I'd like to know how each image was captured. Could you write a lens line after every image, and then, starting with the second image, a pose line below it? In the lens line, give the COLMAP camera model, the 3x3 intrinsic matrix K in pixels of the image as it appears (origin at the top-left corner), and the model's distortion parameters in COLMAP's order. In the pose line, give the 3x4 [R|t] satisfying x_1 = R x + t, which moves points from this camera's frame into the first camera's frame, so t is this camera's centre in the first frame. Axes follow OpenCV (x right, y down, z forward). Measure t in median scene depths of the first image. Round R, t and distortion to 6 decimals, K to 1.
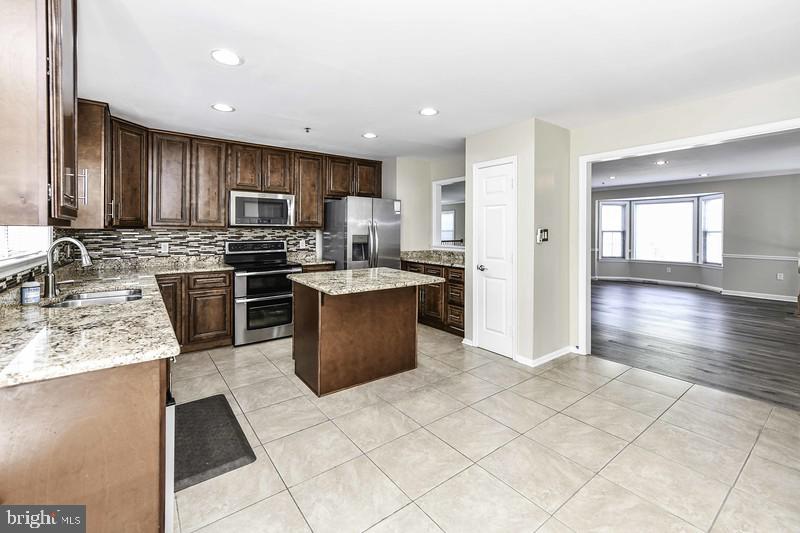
lens RADIAL K [[344.9, 0, 402.4], [0, 344.9, 229.4], [0, 0, 1]] dist [0.001328, 0.000134]
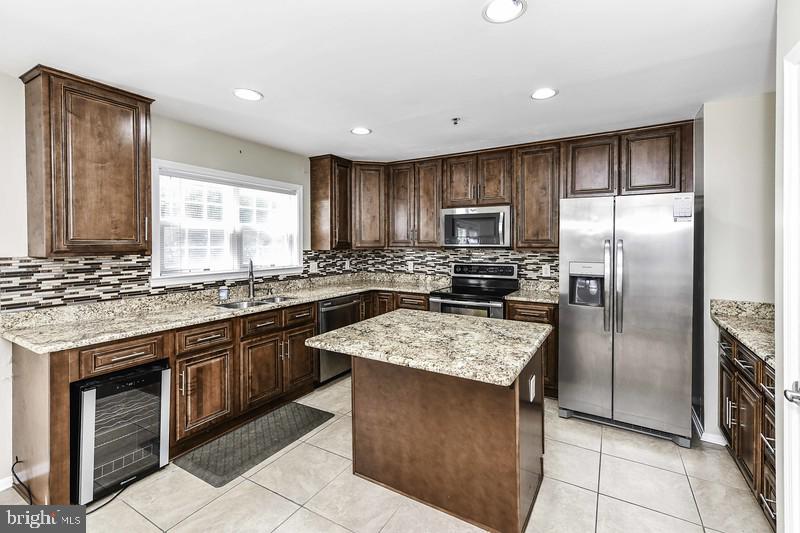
lens RADIAL K [[357.6, 0, 402.0], [0, 357.6, 243.2], [0, 0, 1]] dist [0.001426, 0.000108]
pose [[0.383346, -0.003176, -0.923599, 0.351307], [0.005117, 0.999986, -0.001315, -0.018203], [0.923590, -0.004222, 0.383357, 0.516891]]
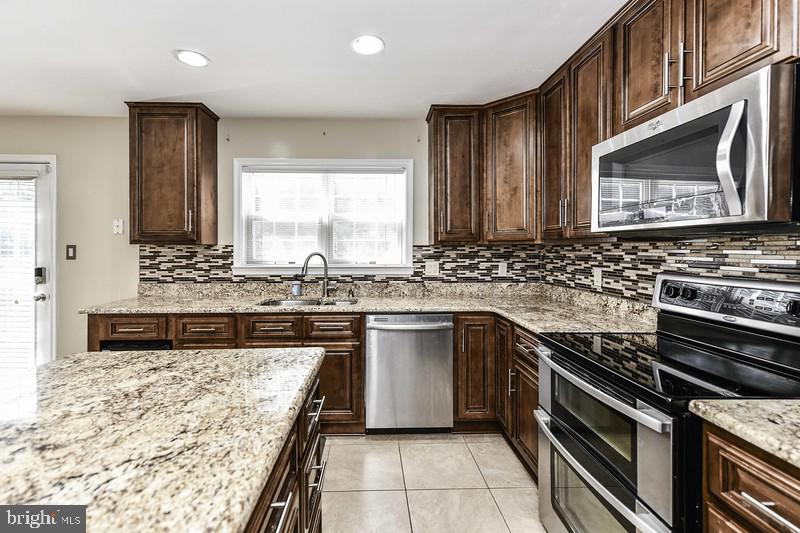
lens RADIAL K [[355.6, 0, 395.4], [0, 355.6, 248.6], [0, 0, 1]] dist [0.000169, -0.000002]
pose [[-0.571975, -0.002573, -0.820267, -0.029089], [0.000554, 0.999994, -0.003524, 0.008371], [0.820271, -0.002470, -0.571970, 1.027155]]
